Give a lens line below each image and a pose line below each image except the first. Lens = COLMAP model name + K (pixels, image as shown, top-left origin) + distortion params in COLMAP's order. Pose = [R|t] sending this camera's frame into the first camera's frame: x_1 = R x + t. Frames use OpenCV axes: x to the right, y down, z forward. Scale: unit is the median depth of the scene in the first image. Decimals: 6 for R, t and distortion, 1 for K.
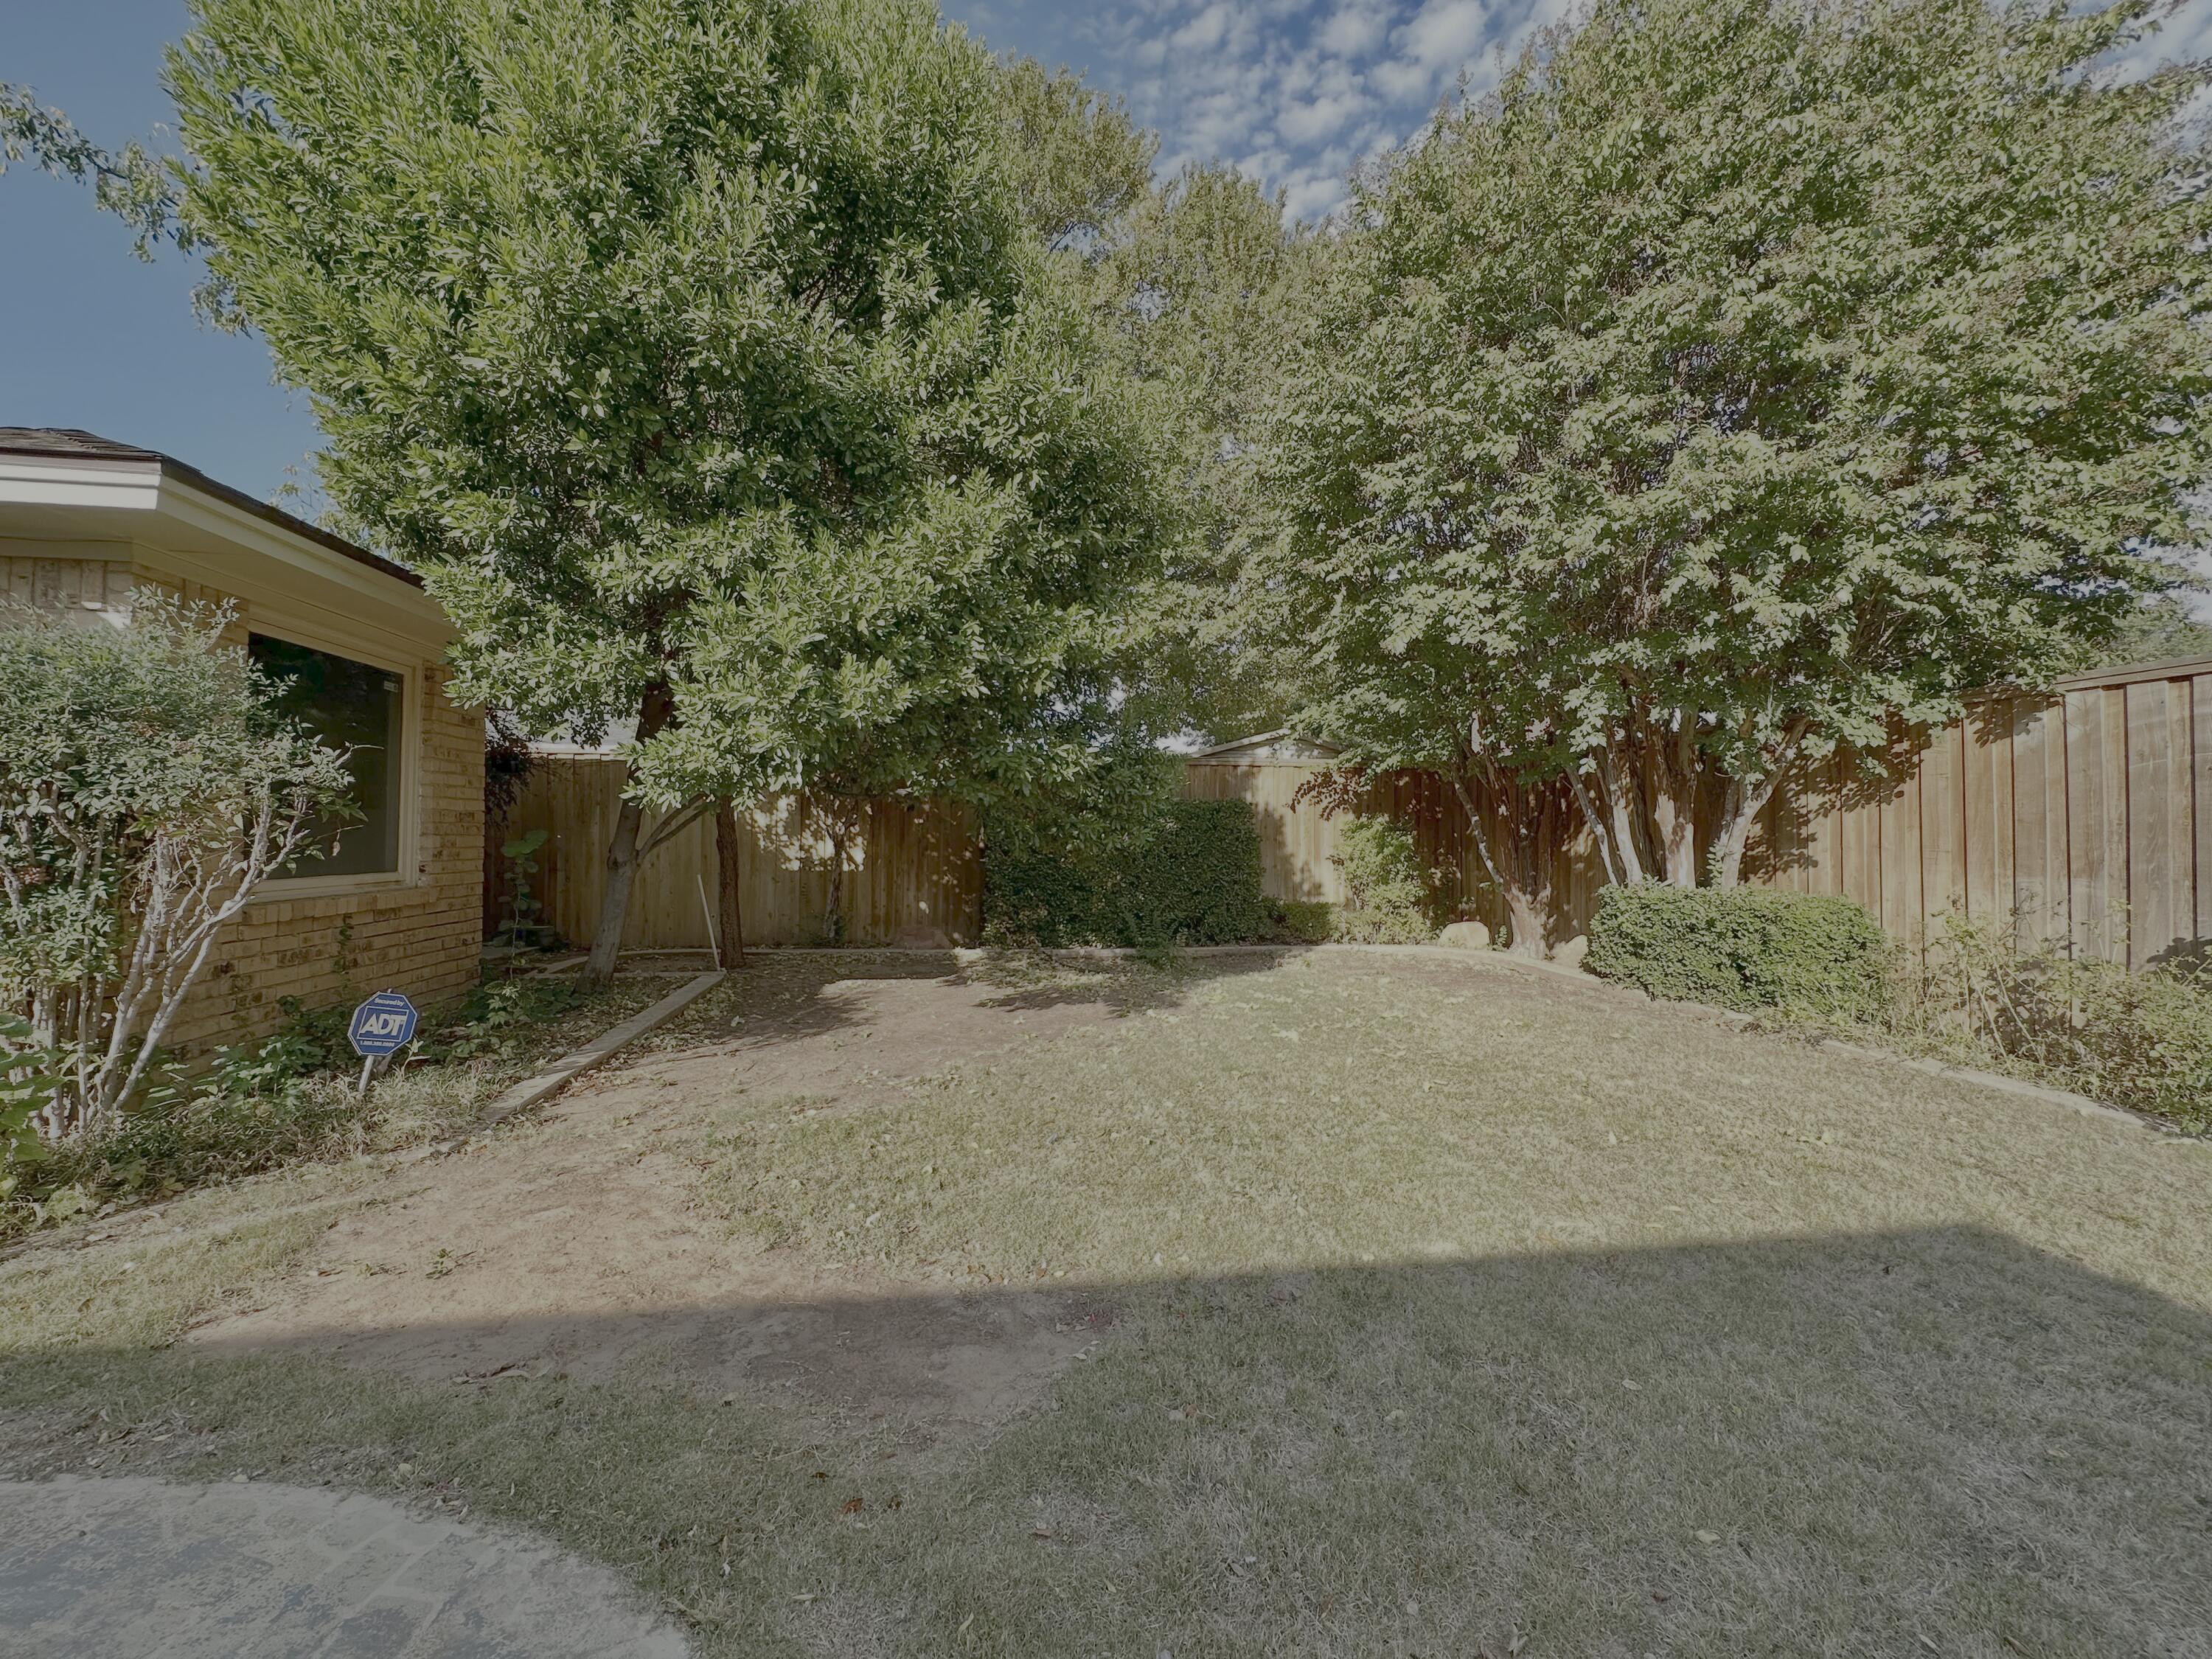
lens RADIAL K [[883.3, 0, 1110.5], [0, 883.3, 822.5], [0, 0, 1]] dist [0.000704, 0.000453]
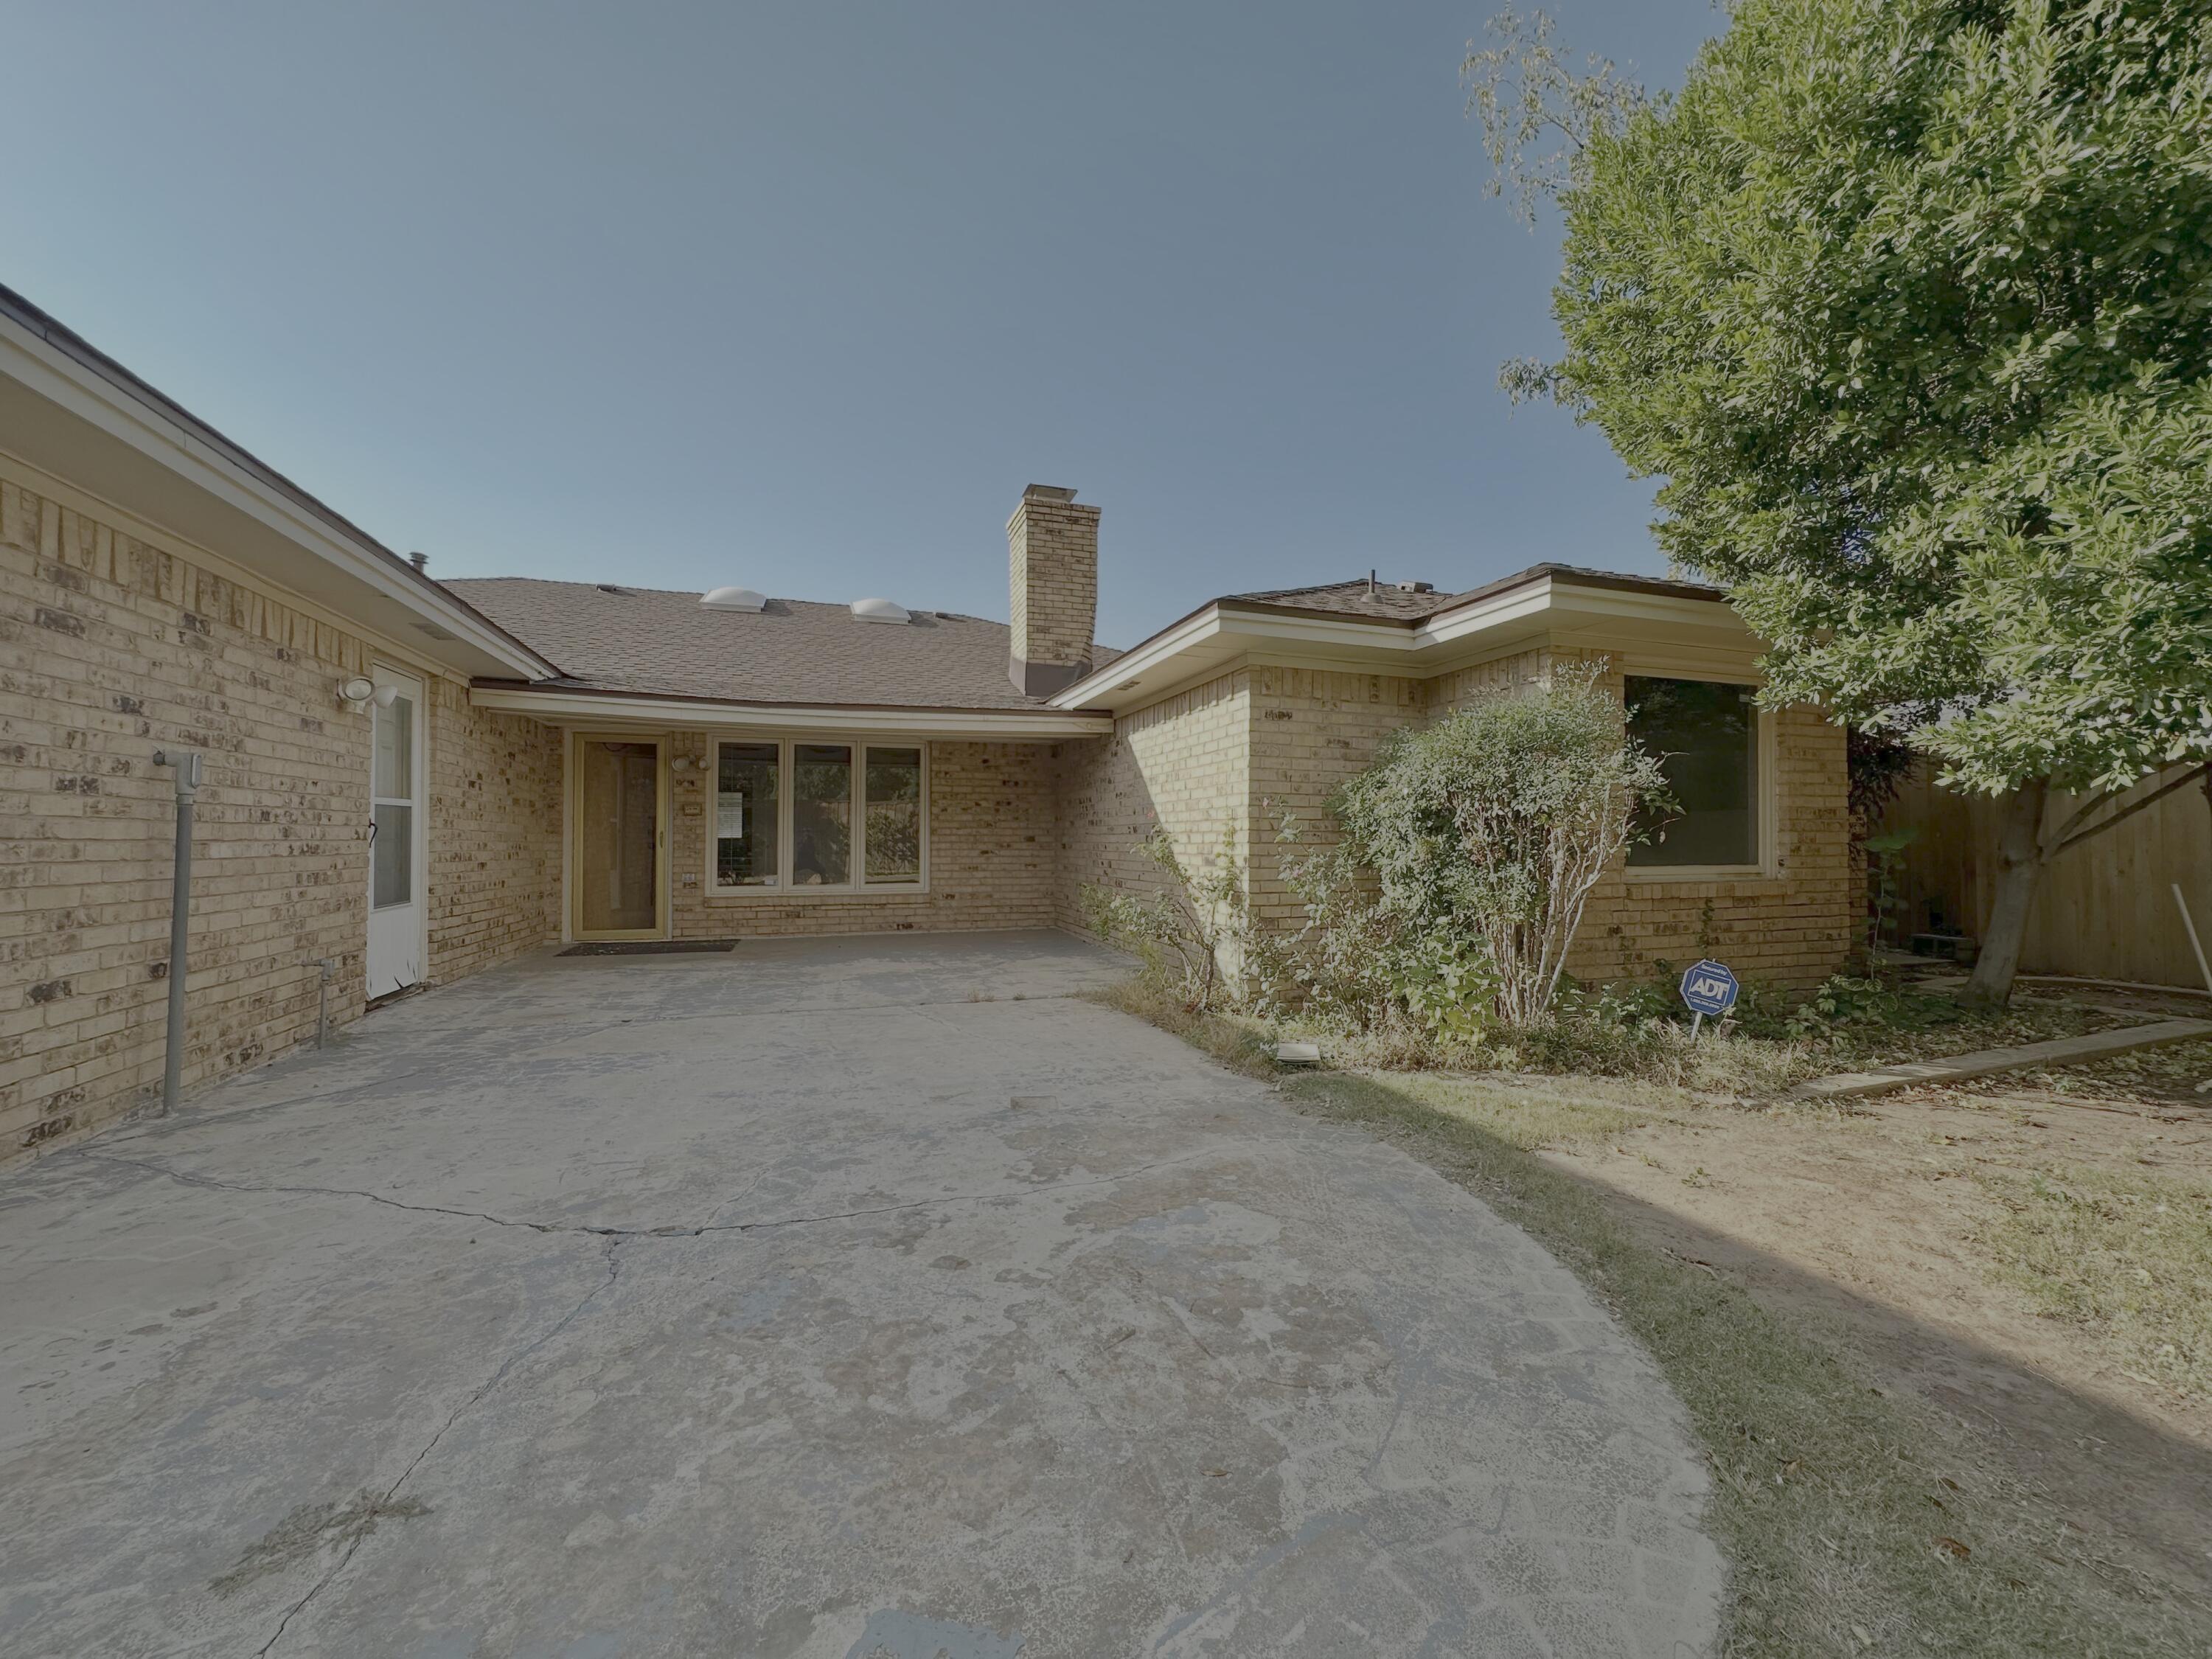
lens RADIAL K [[883.3, 0, 1110.5], [0, 883.3, 822.5], [0, 0, 1]] dist [0.000704, 0.000453]
pose [[0.181243, -0.027701, -0.983048, 0.226126], [0.016948, 0.999543, -0.025041, 0.028918], [0.983292, -0.012123, 0.181629, 0.009218]]
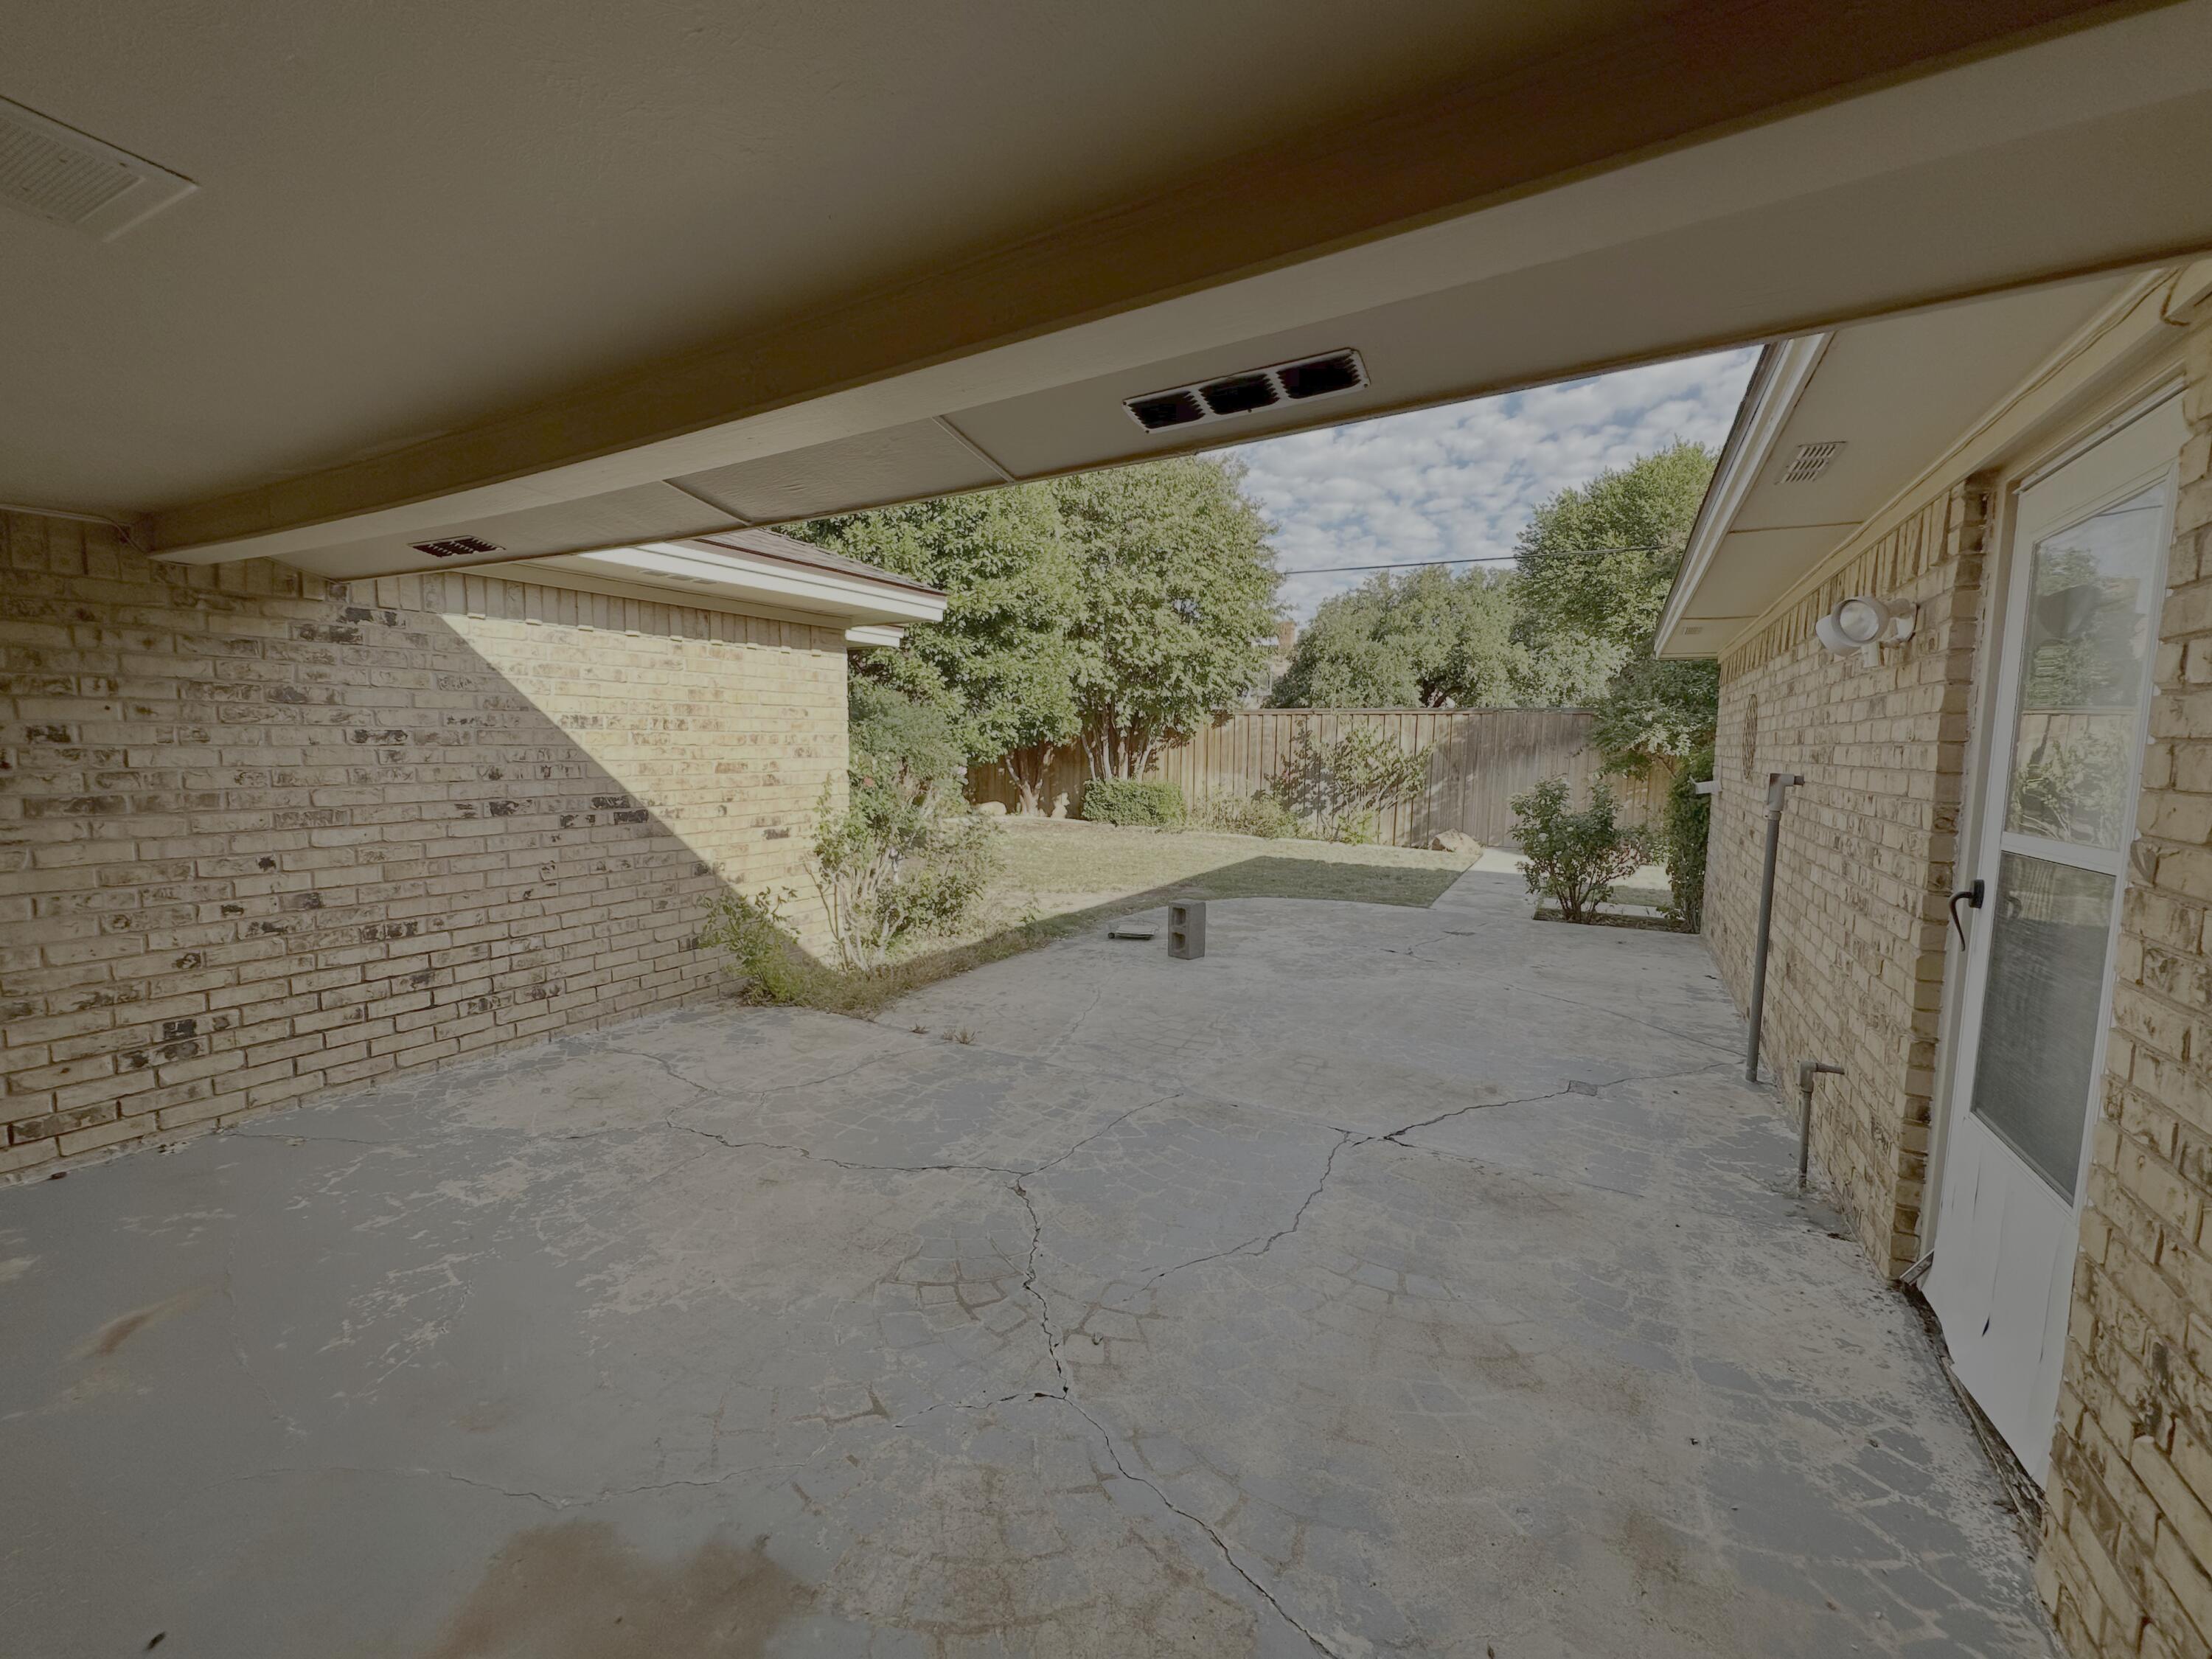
lens RADIAL K [[883.3, 0, 1110.5], [0, 883.3, 822.5], [0, 0, 1]] dist [0.000704, 0.000453]
pose [[0.620270, -0.070849, 0.781182, -2.642602], [-0.024176, 0.993712, 0.109321, -0.154060], [-0.784016, -0.086694, 0.614657, -0.971510]]
